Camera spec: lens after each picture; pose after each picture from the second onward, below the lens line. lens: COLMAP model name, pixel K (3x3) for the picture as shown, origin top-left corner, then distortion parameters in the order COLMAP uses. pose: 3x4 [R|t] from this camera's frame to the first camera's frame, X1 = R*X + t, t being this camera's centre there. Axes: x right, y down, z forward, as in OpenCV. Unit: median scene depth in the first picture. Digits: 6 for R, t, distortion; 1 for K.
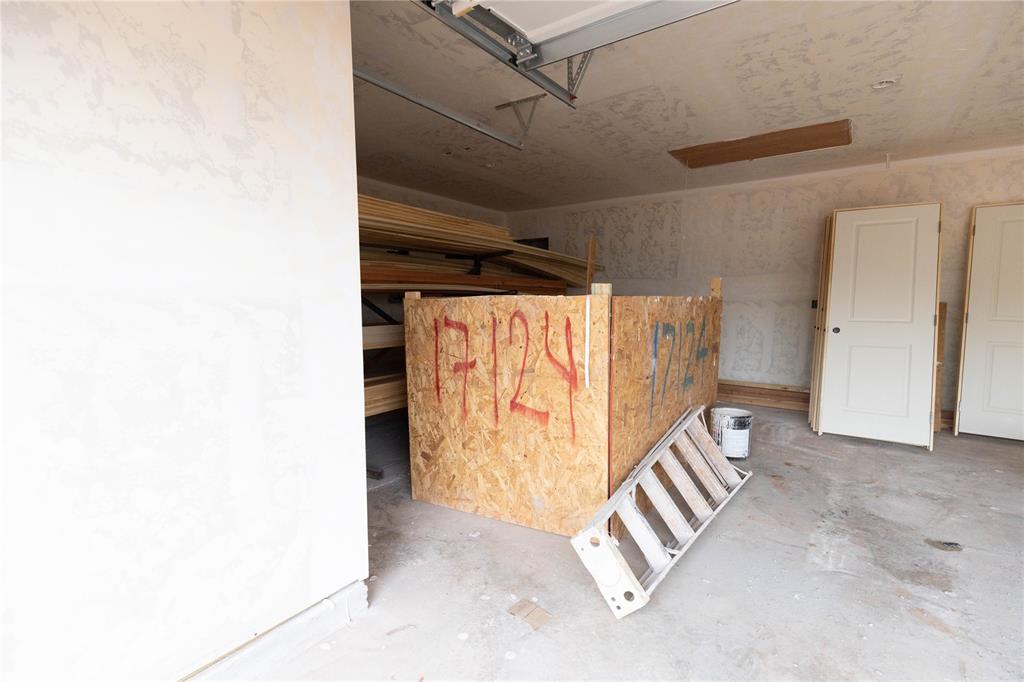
lens RADIAL K [[471.7, 0, 511.5], [0, 471.7, 352.4], [0, 0, 1]] dist [0.016530, -0.000589]
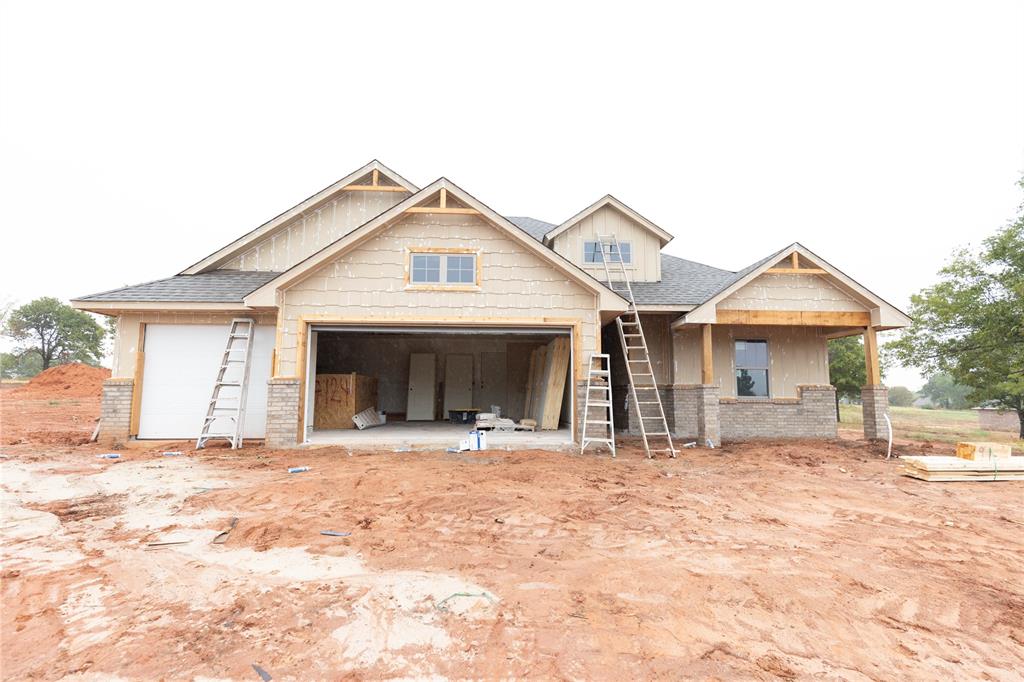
lens RADIAL K [[471.7, 0, 511.5], [0, 471.7, 352.4], [0, 0, 1]] dist [0.016530, -0.000589]
pose [[0.776514, 0.060372, 0.627201, -0.933113], [0.062889, 0.983003, -0.172481, 0.343735], [-0.626953, 0.173378, 0.759519, -2.170958]]
